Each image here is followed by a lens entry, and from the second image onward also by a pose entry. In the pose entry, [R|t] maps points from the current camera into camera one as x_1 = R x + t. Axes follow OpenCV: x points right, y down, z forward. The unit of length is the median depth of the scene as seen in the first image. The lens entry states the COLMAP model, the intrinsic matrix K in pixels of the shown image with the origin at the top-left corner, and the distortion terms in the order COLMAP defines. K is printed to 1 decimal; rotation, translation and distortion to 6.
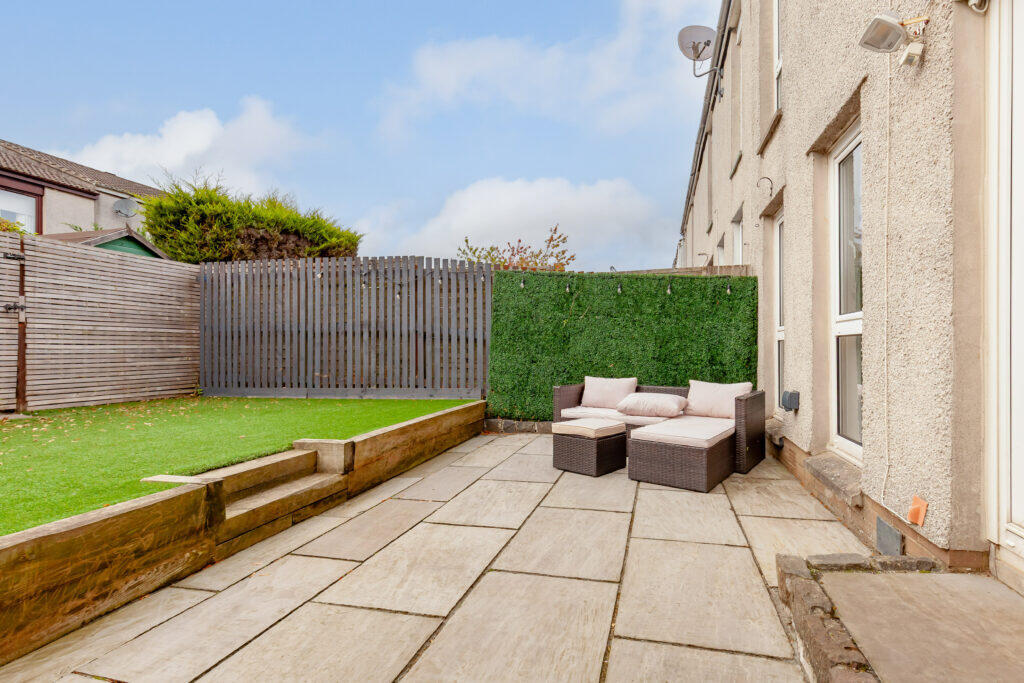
lens RADIAL K [[481.3, 0, 515.5], [0, 481.3, 346.3], [0, 0, 1]] dist [0.005662, -0.001006]
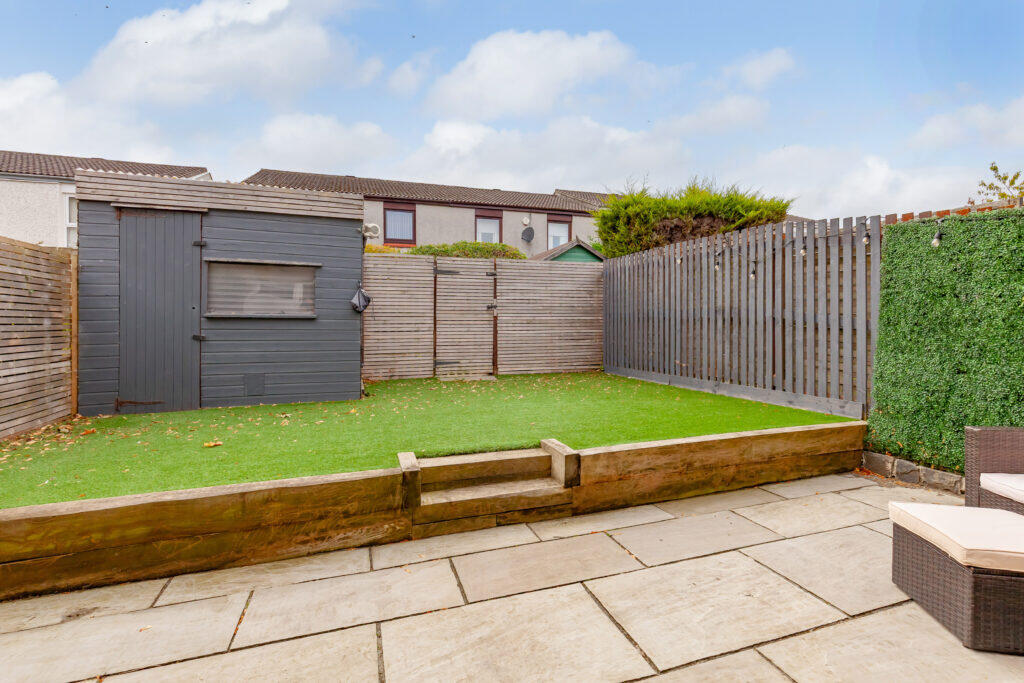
lens RADIAL K [[447.3, 0, 503.0], [0, 447.3, 322.4], [0, 0, 1]] dist [0.008122, -0.001527]
pose [[0.565952, -0.005669, -0.824419, 0.162415], [0.012071, 0.999926, 0.001411, -0.032598], [0.824350, -0.010750, 0.565978, 0.222720]]
